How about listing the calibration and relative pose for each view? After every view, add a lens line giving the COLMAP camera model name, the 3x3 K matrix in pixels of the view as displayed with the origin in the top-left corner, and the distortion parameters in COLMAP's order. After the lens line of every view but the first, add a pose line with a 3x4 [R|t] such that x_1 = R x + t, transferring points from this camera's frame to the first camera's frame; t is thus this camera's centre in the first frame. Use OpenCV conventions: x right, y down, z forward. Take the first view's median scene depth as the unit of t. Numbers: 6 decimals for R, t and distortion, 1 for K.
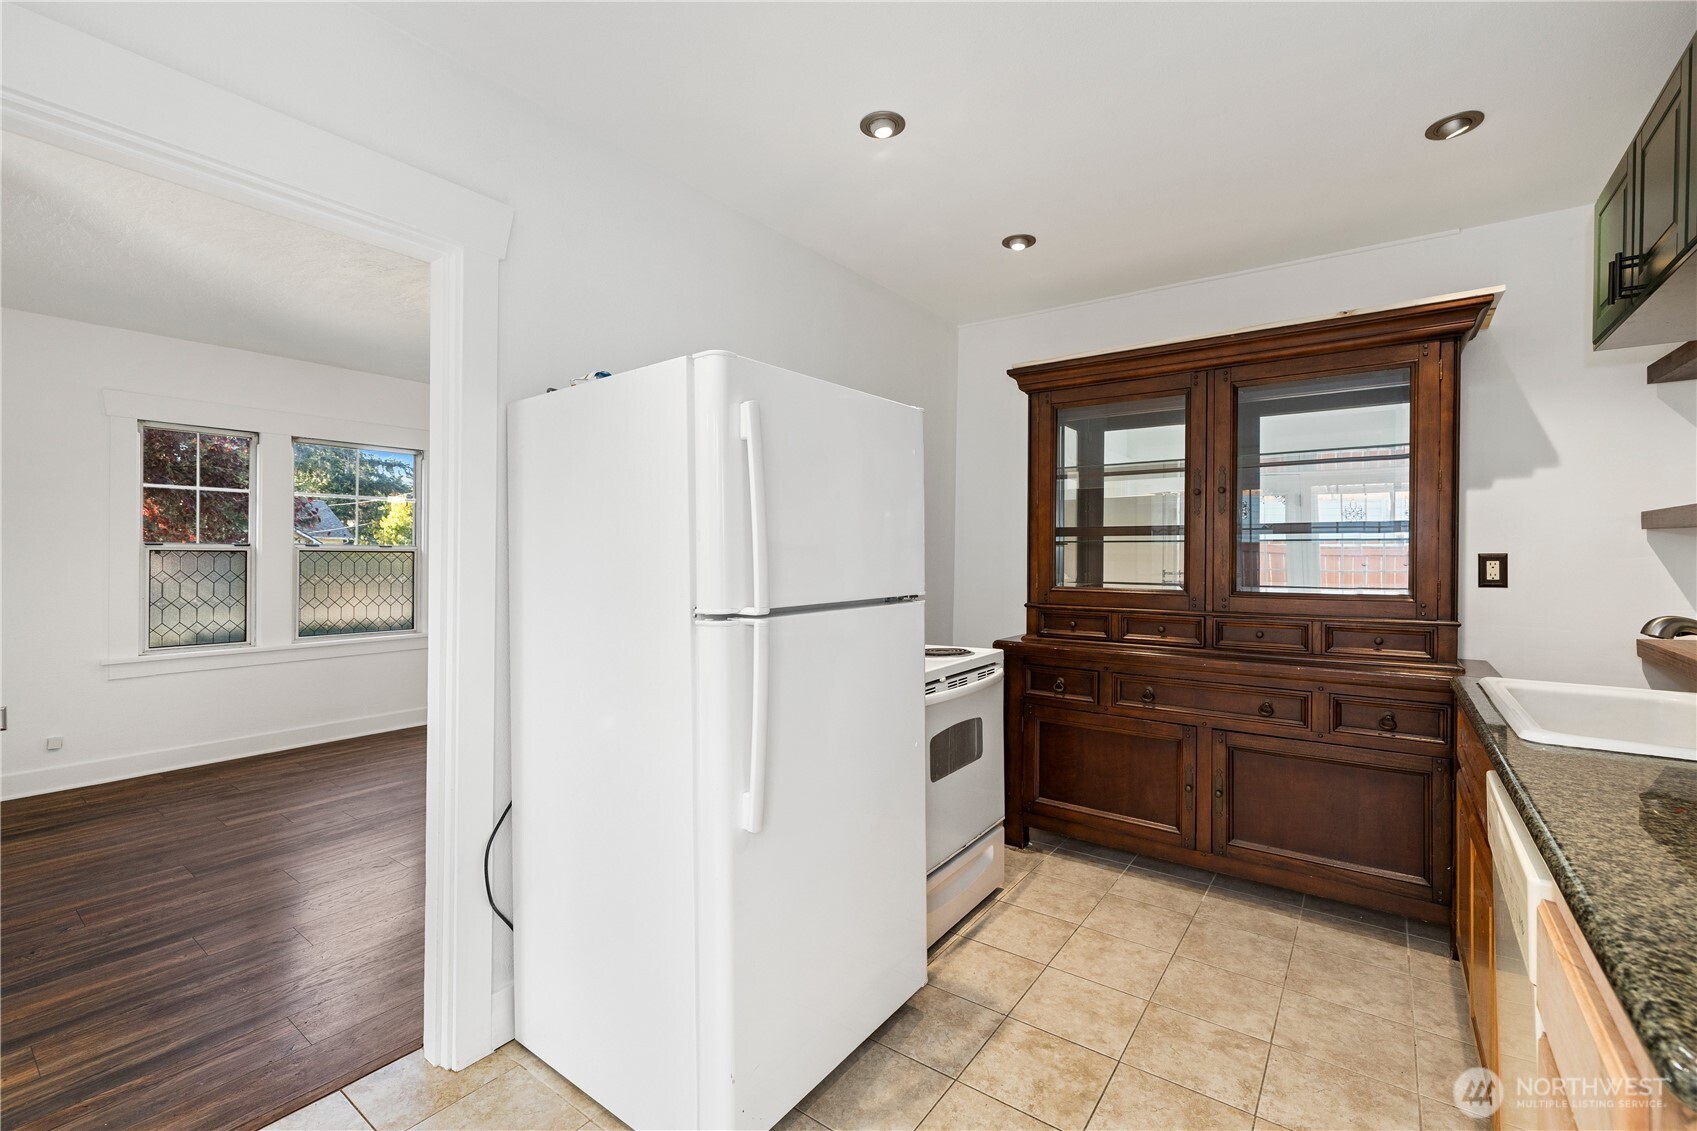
lens RADIAL K [[727.8, 0, 847.1], [0, 727.8, 555.7], [0, 0, 1]] dist [-0.001835, -0.000305]
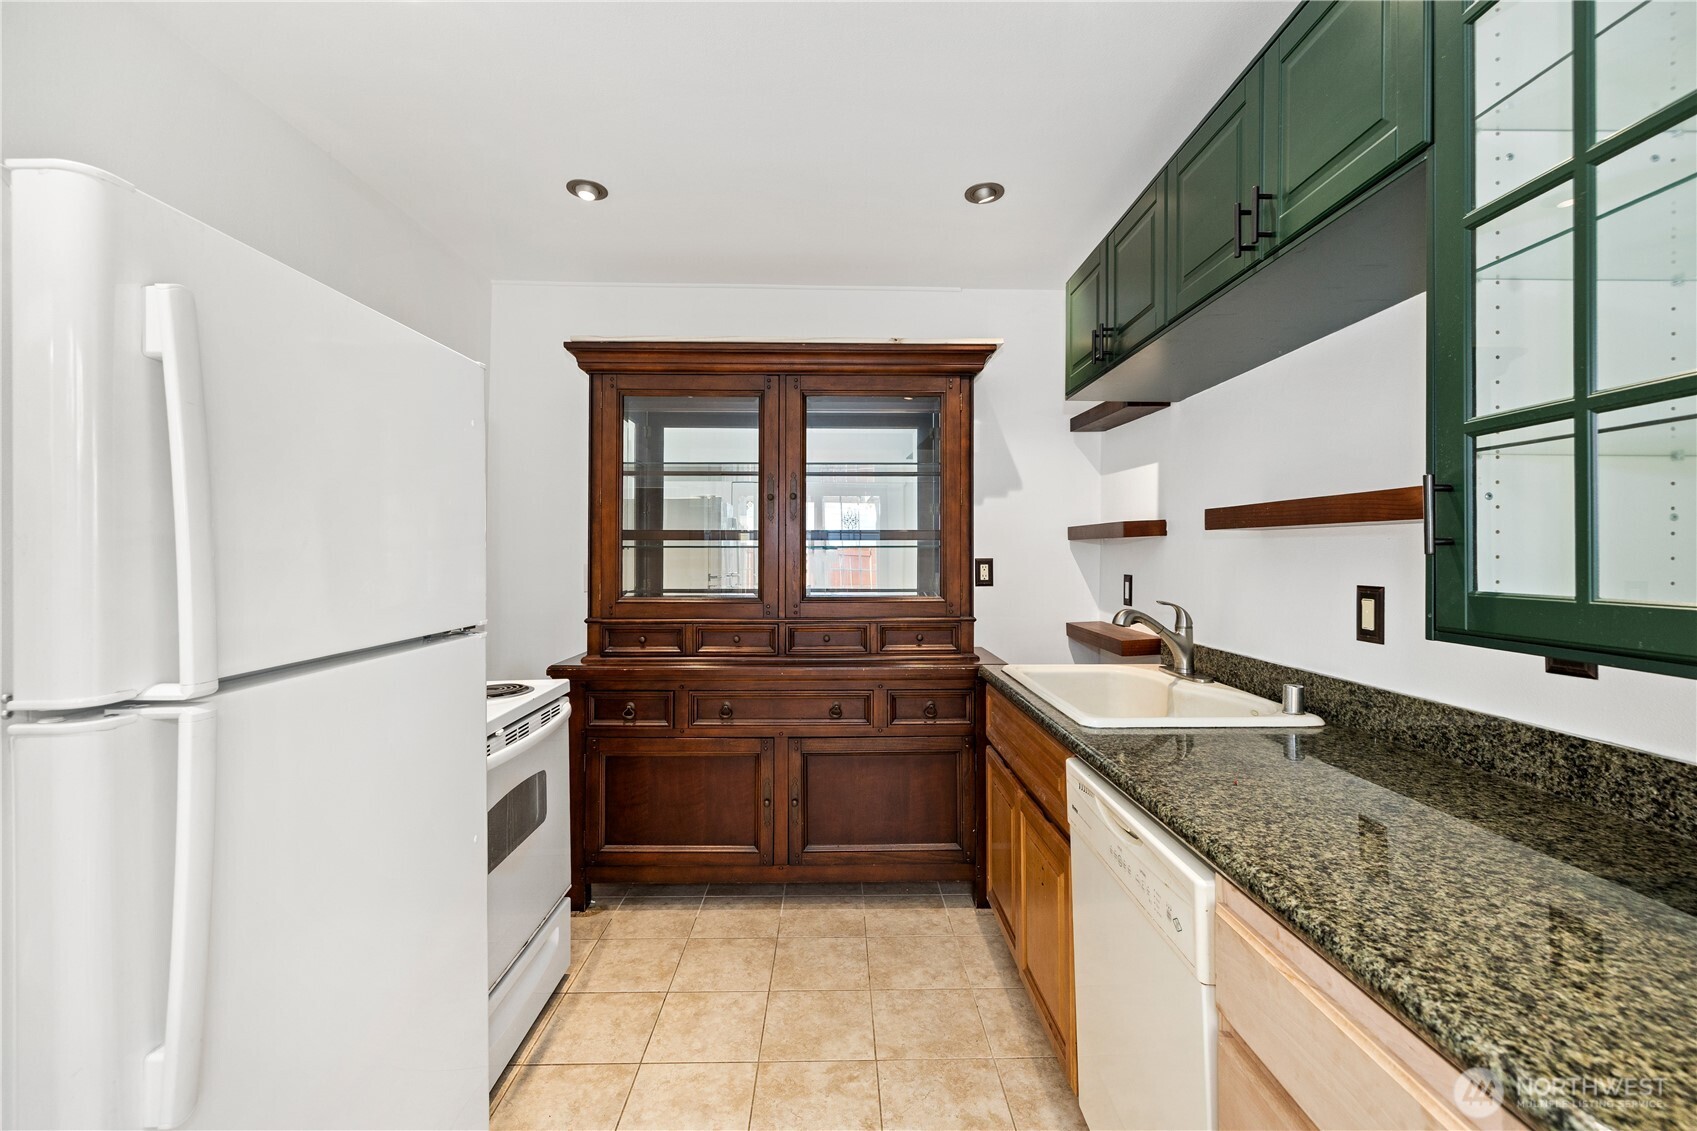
lens RADIAL K [[727.8, 0, 846.6], [0, 727.8, 544.8], [0, 0, 1]] dist [-0.001835, -0.000305]
pose [[0.794651, 0.004280, 0.607051, -0.037997], [0.004277, 0.999911, -0.012648, -0.011525], [-0.607051, 0.012647, 0.794562, 0.177099]]
